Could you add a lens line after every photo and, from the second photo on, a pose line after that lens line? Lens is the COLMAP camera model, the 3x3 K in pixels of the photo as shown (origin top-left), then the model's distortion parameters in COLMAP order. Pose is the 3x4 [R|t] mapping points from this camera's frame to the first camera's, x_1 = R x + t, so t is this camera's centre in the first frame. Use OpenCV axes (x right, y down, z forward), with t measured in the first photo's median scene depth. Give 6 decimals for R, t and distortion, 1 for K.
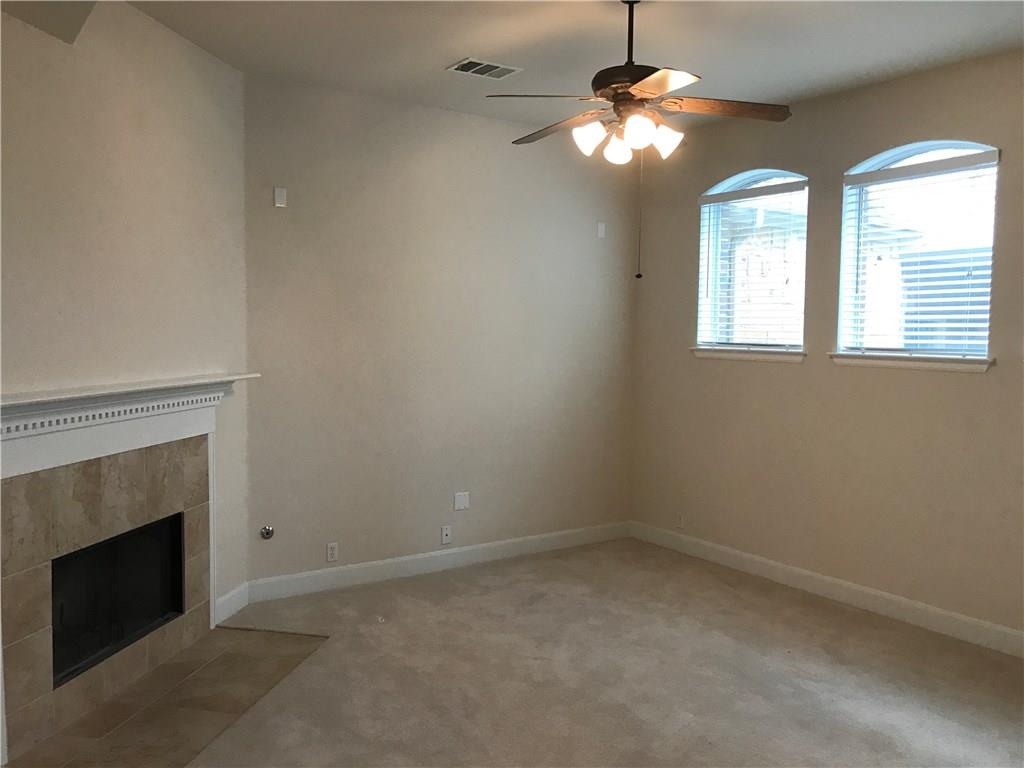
lens RADIAL K [[853.7, 0, 509.0], [0, 853.7, 382.3], [0, 0, 1]] dist [0.044152, -0.055813]
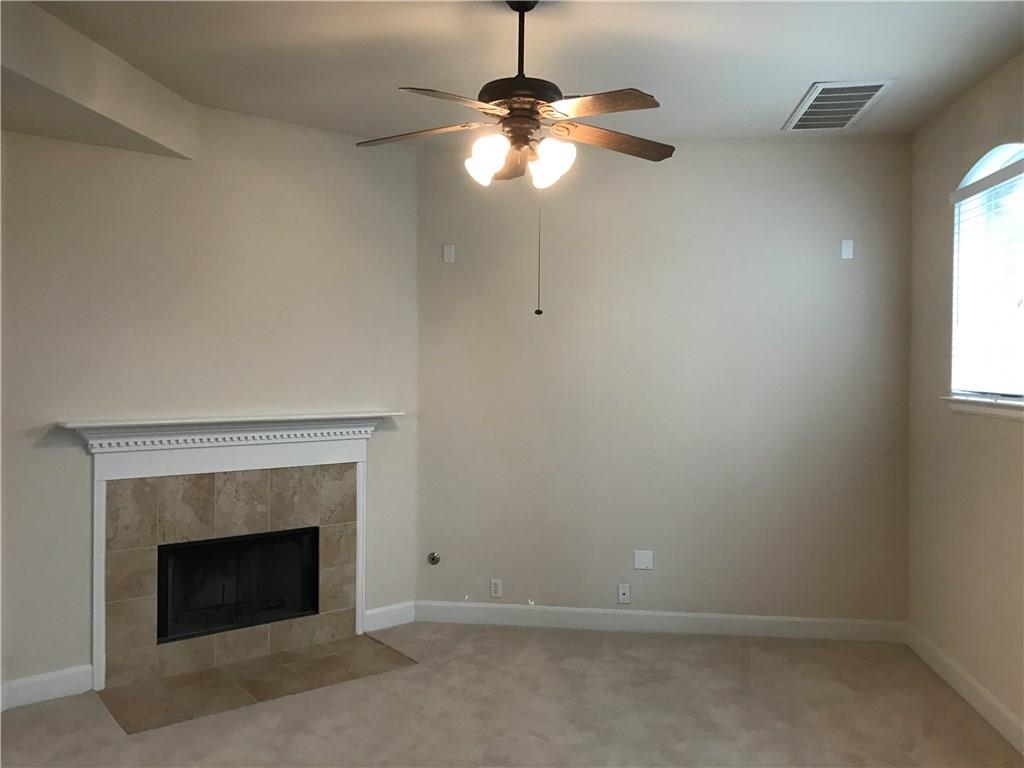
lens RADIAL K [[853.7, 0, 512.3], [0, 853.7, 382.6], [0, 0, 1]] dist [0.044152, -0.055813]
pose [[0.744998, 0.007370, -0.667026, 0.604809], [-0.040746, 0.998575, -0.034476, -0.017730], [0.665821, 0.052863, 0.744236, 0.285423]]
